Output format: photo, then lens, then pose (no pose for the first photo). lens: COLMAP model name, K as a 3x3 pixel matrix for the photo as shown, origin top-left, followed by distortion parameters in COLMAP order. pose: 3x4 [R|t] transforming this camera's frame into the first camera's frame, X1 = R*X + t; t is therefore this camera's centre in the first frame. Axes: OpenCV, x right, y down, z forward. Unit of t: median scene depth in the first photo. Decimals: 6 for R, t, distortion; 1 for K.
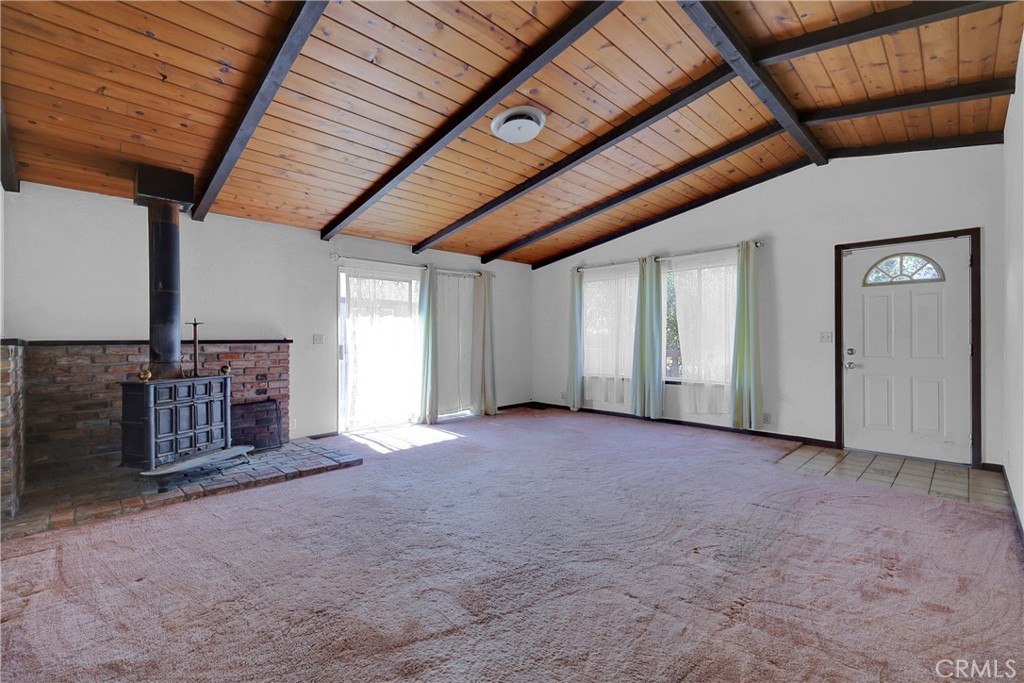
lens RADIAL K [[445.3, 0, 513.3], [0, 445.3, 342.4], [0, 0, 1]] dist [0.008019, -0.000223]
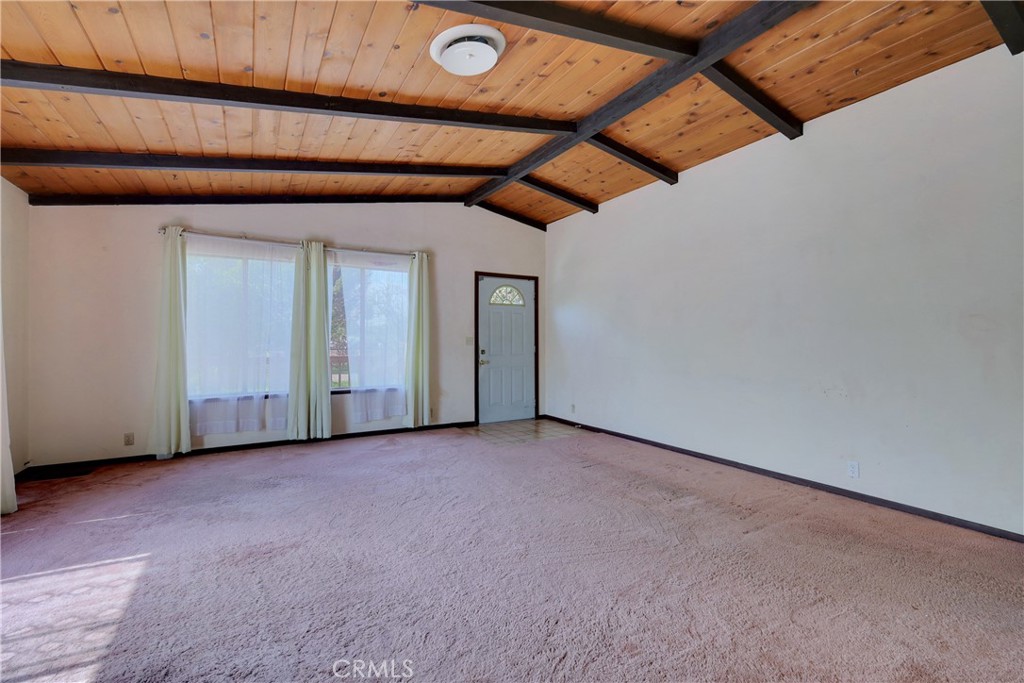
lens RADIAL K [[445.3, 0, 514.0], [0, 445.3, 340.3], [0, 0, 1]] dist [0.008019, -0.000223]
pose [[0.237875, 0.005929, 0.971278, -0.519926], [0.006808, 0.999947, -0.007771, -0.003300], [-0.971272, 0.008461, 0.237822, 0.579118]]
